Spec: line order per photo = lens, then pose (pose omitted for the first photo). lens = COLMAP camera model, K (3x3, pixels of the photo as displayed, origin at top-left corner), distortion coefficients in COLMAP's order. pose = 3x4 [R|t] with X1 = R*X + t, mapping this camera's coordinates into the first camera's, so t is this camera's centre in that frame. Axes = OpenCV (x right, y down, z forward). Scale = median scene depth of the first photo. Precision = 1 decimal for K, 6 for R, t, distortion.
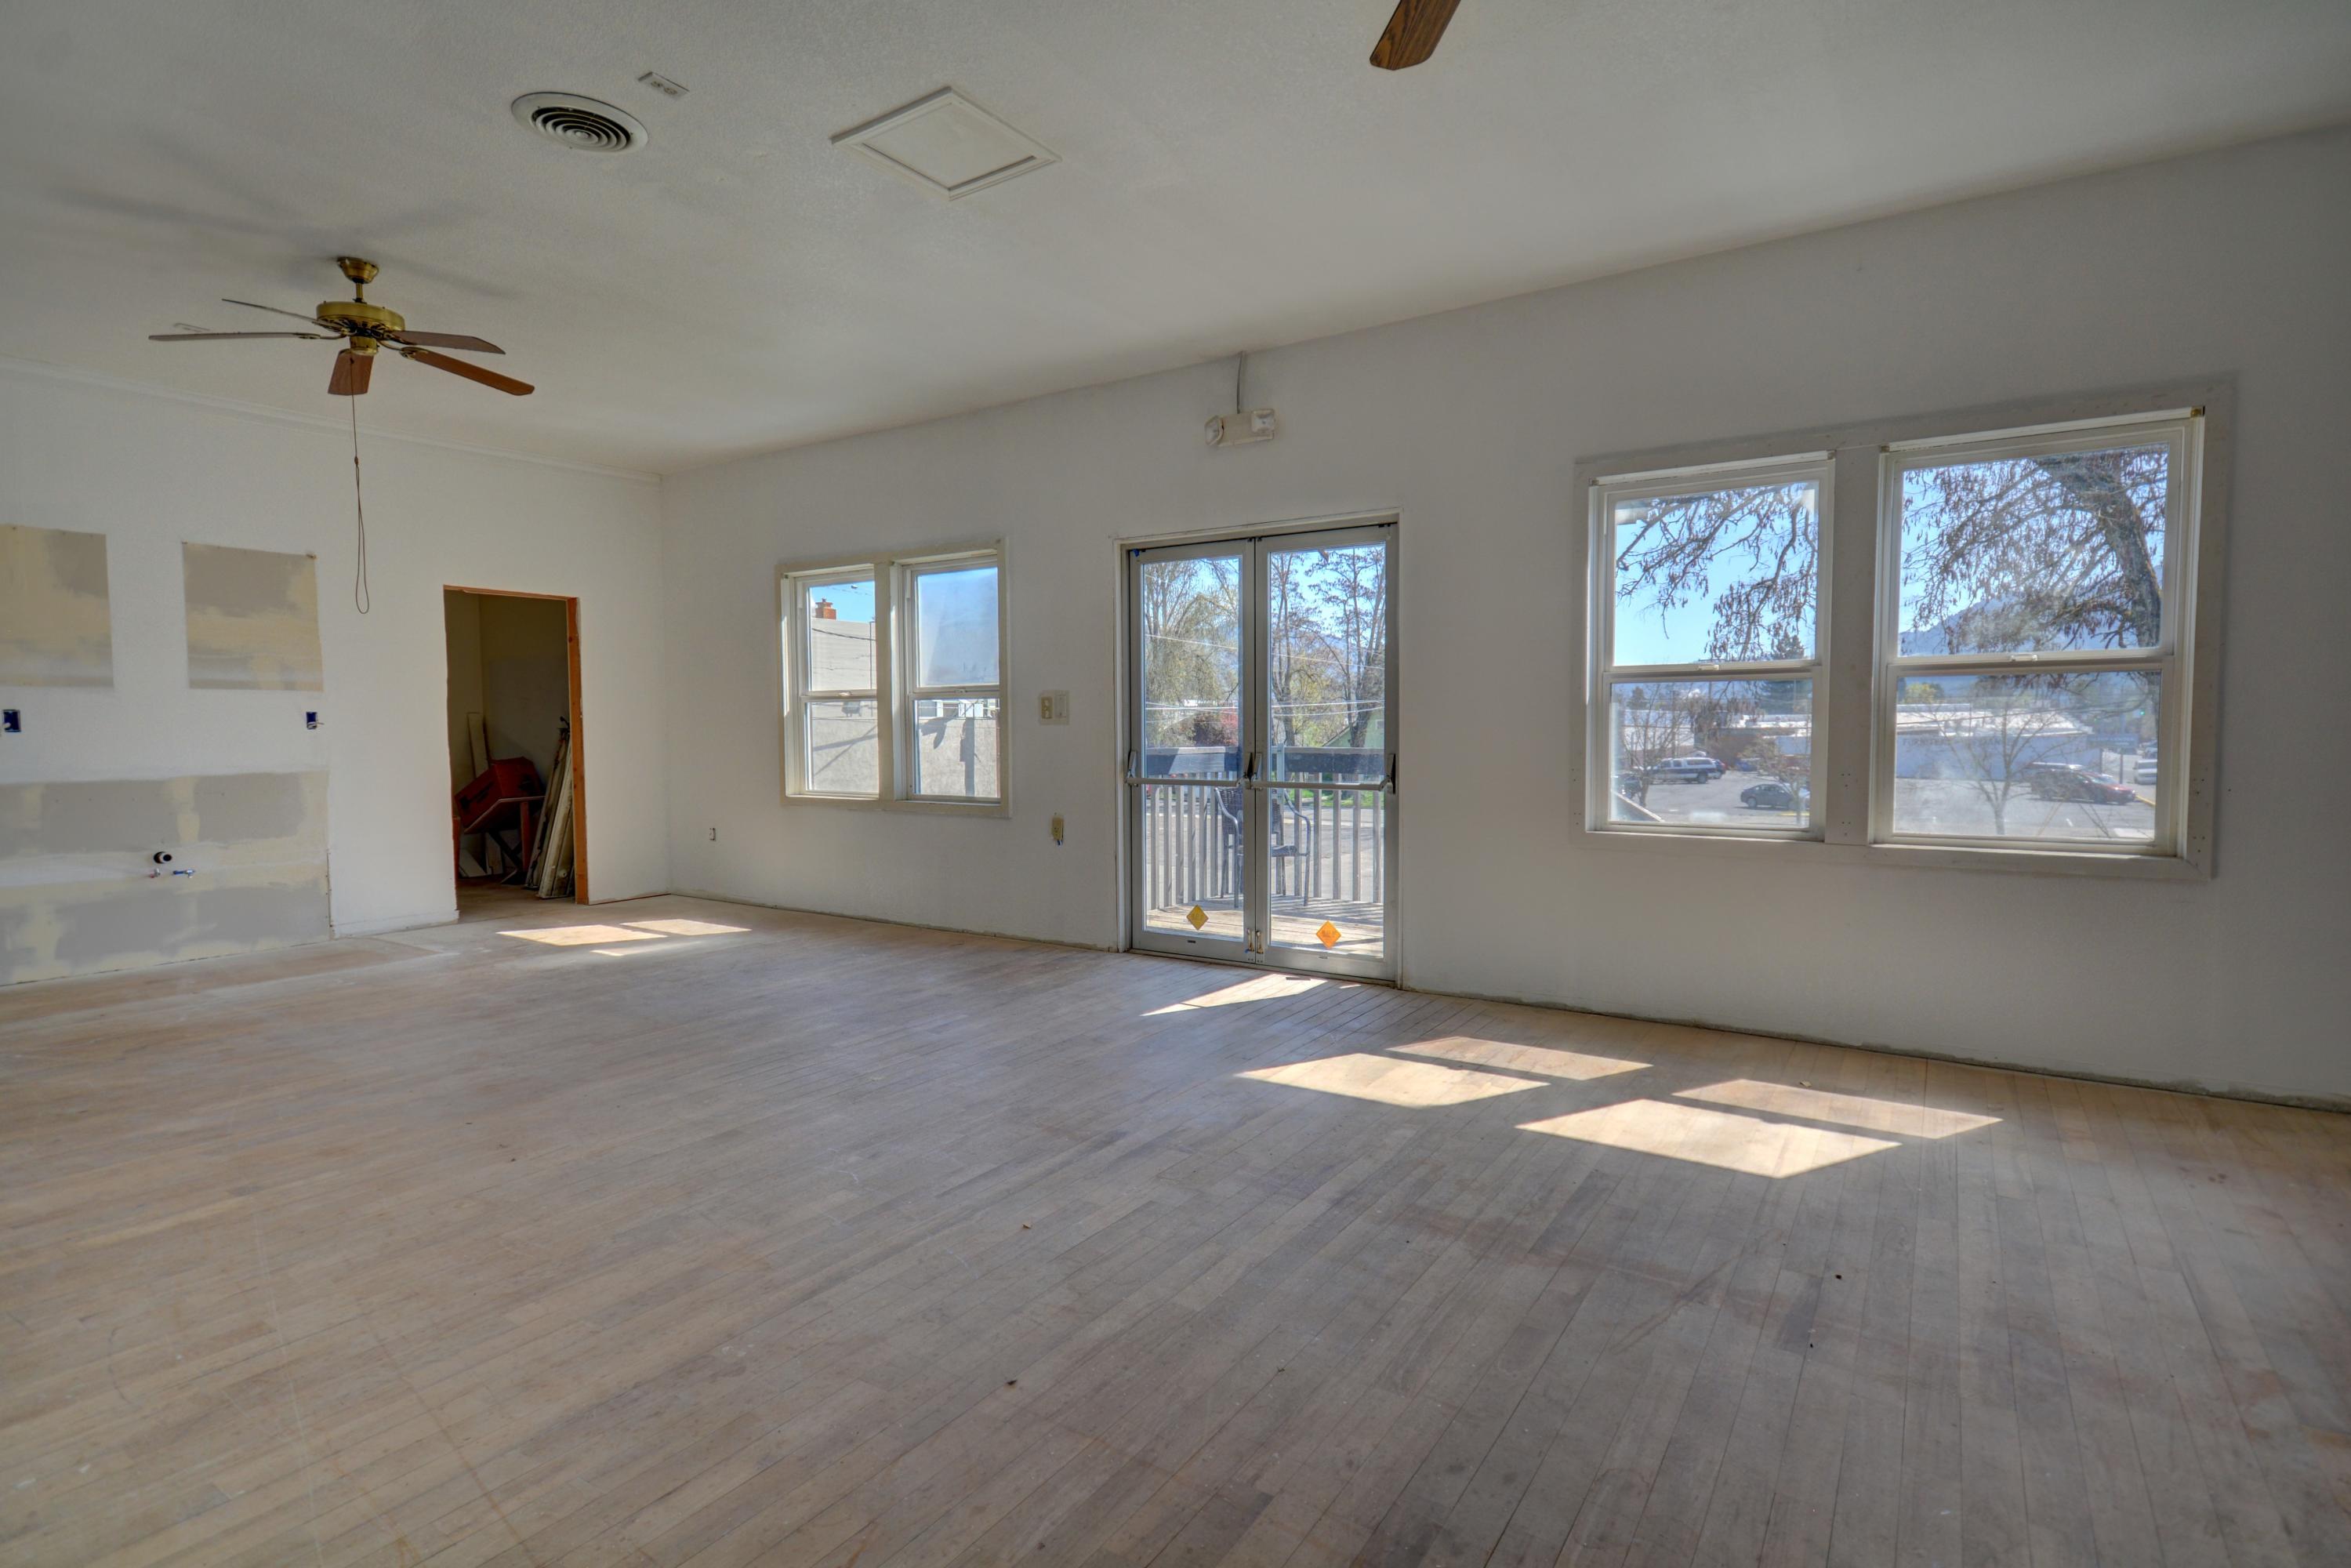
lens RADIAL K [[1169.9, 0, 1176.3], [0, 1169.9, 786.9], [0, 0, 1]] dist [0.005215, -0.003605]
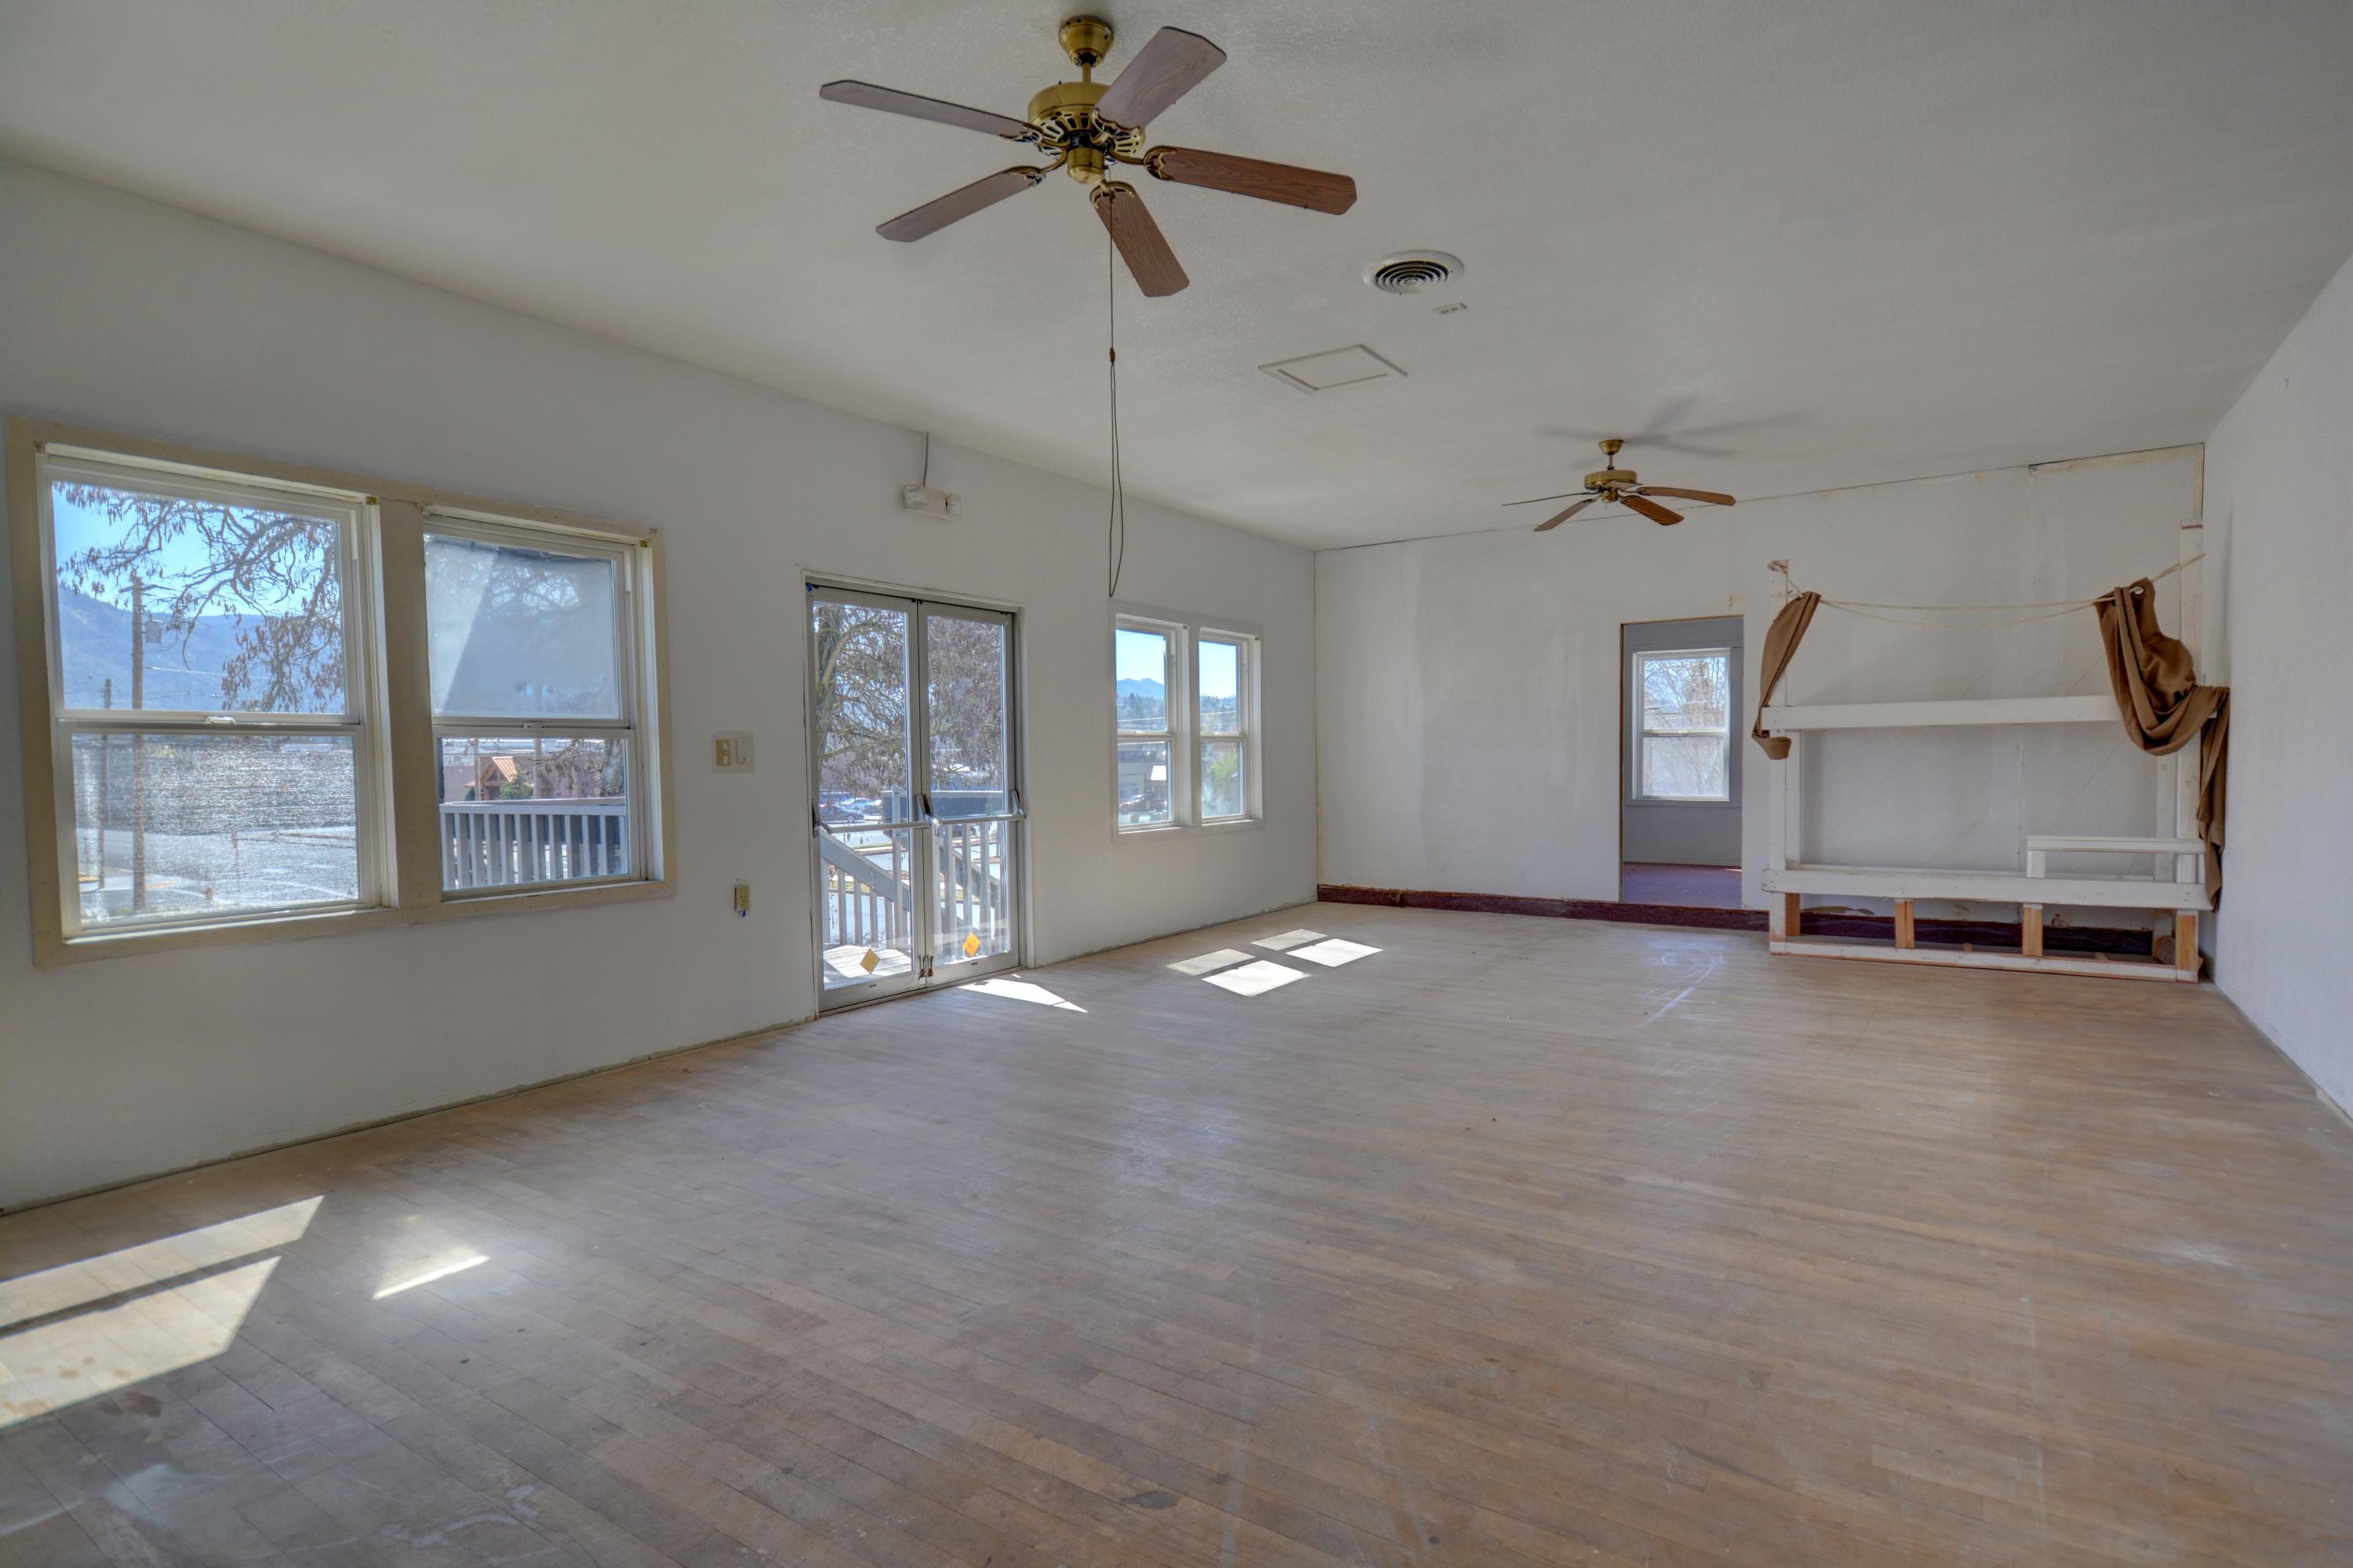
lens RADIAL K [[1170.9, 0, 1190.4], [0, 1170.9, 800.4], [0, 0, 1]] dist [0.005215, -0.003605]
pose [[-0.004629, -0.033705, 0.999421, -1.080807], [0.063553, 0.997401, 0.033931, -0.047584], [-0.997968, 0.063674, -0.002474, 0.786612]]
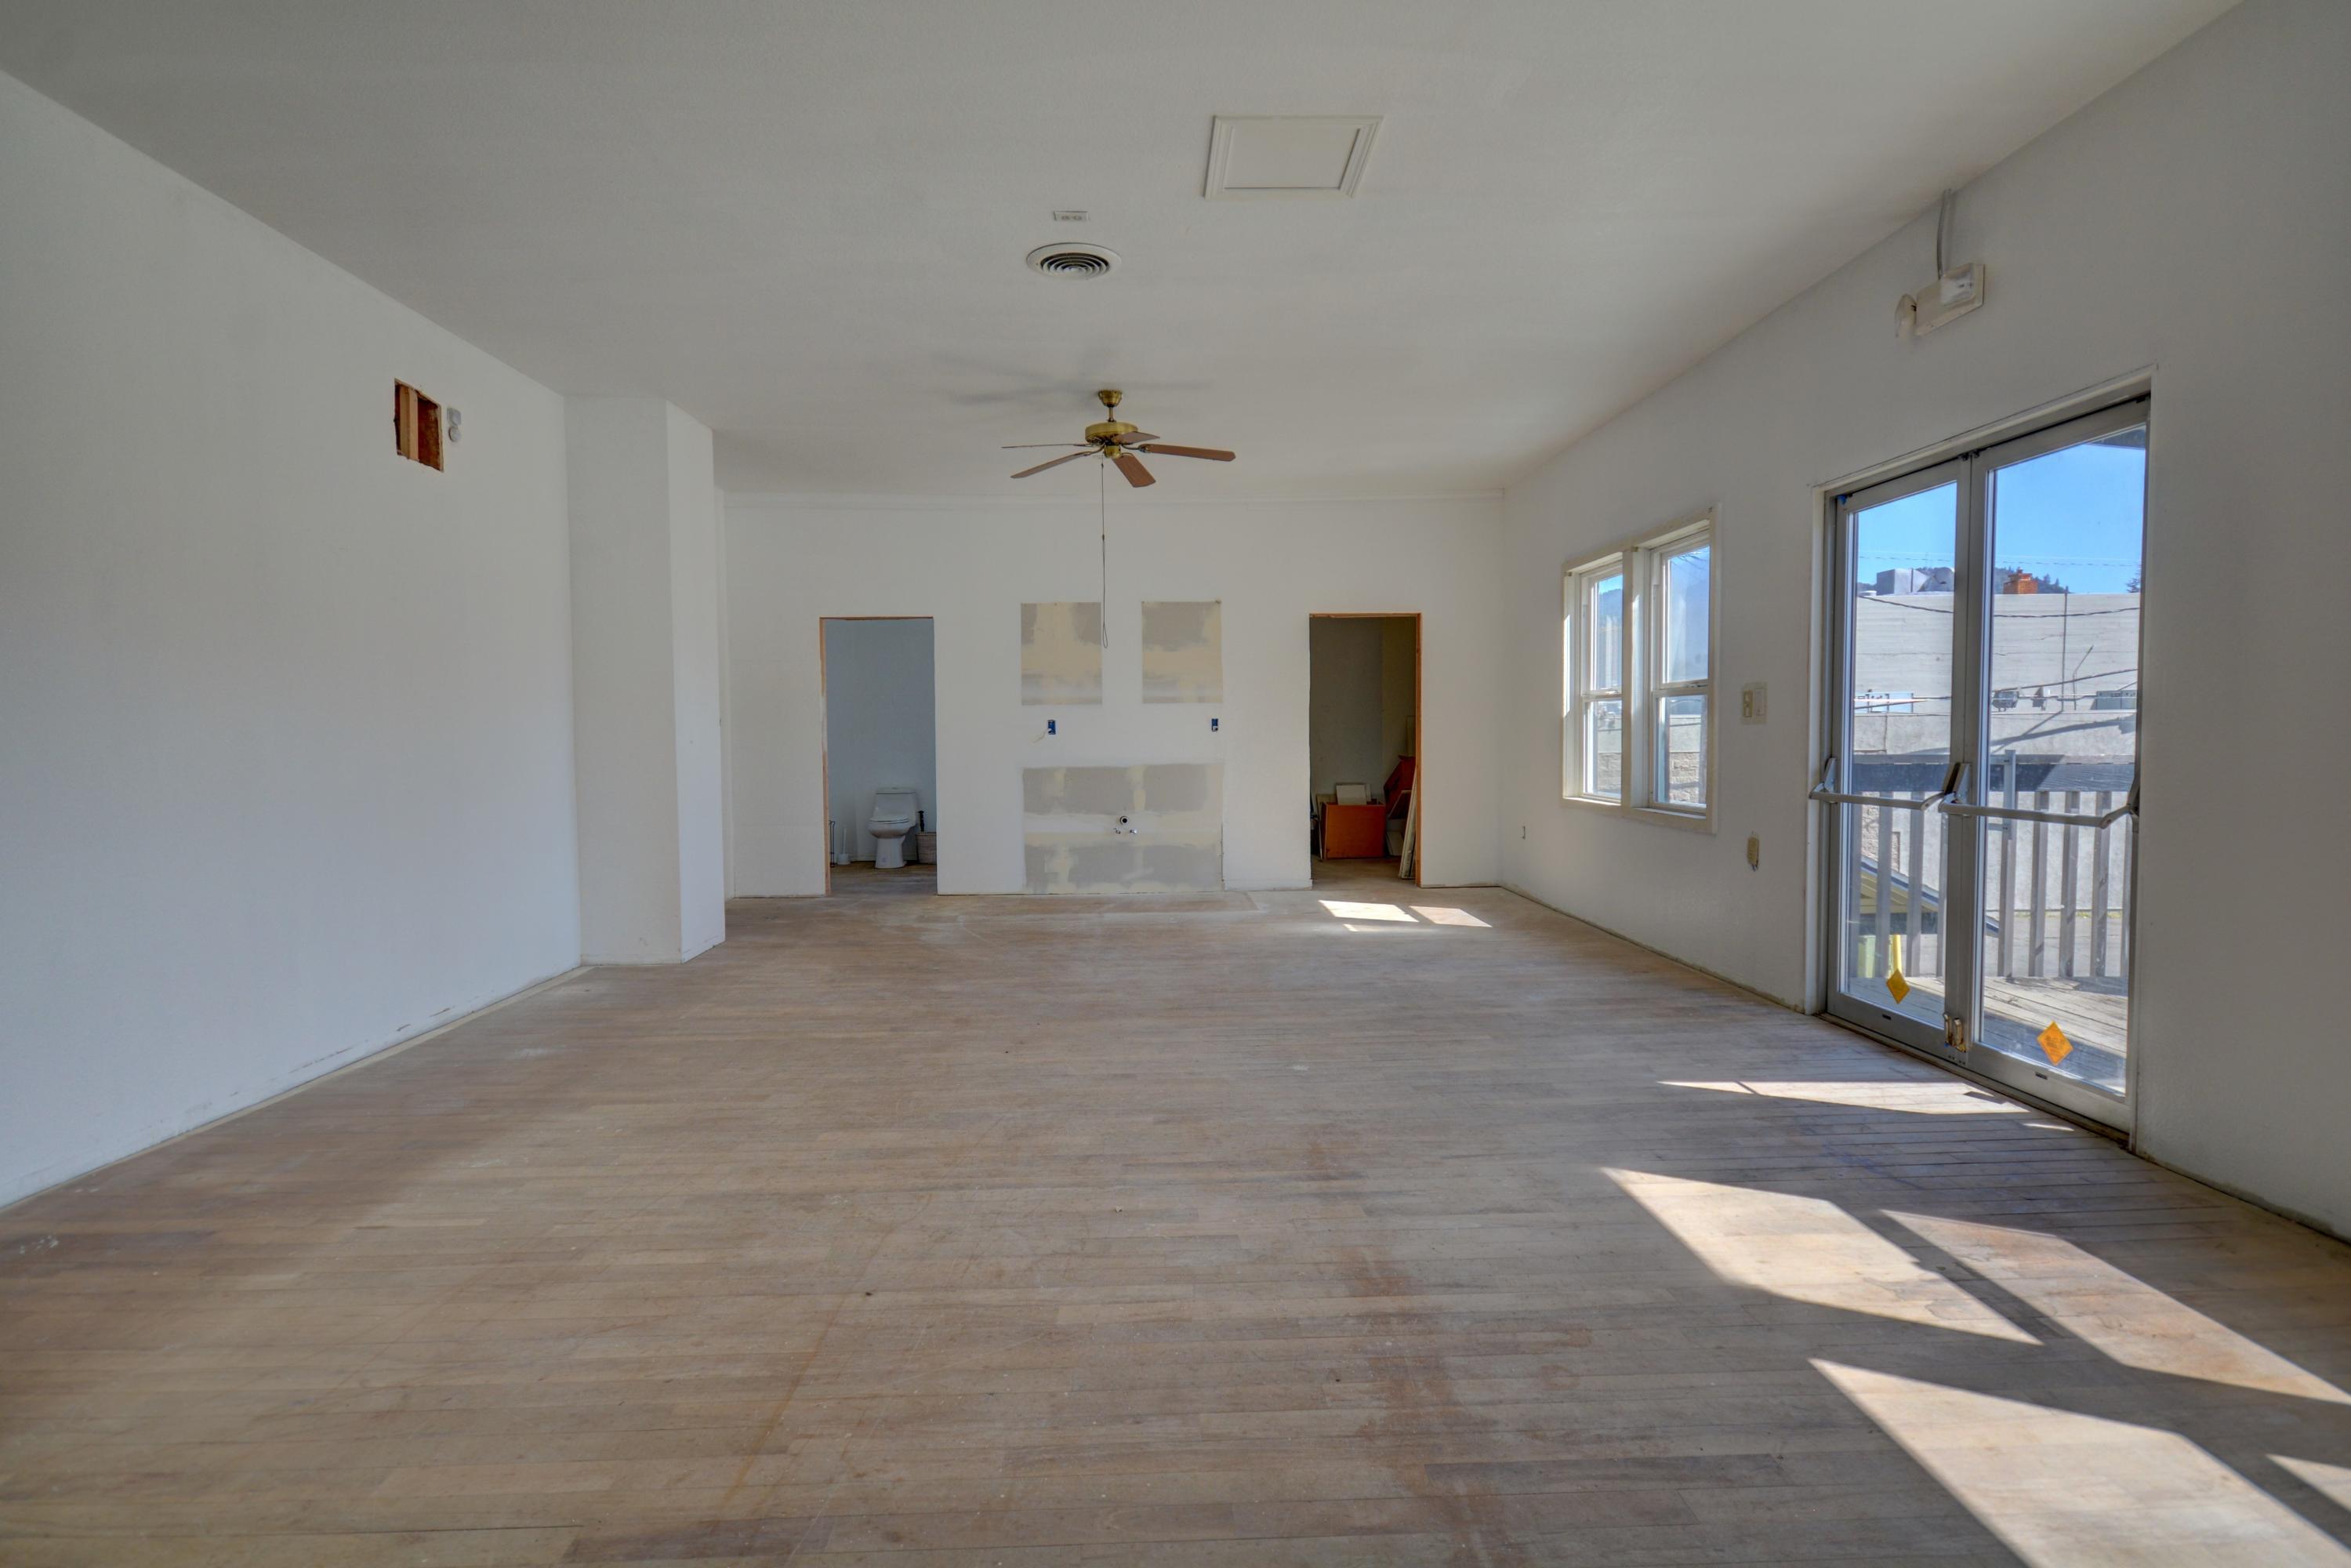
lens RADIAL K [[1169.9, 0, 1165.5], [0, 1169.9, 785.3], [0, 0, 1]] dist [0.005215, -0.003605]
pose [[0.574066, 0.034933, -0.818064, 0.383893], [-0.034664, 0.999231, 0.018345, -0.012640], [0.818075, 0.017826, 0.574835, 0.221097]]
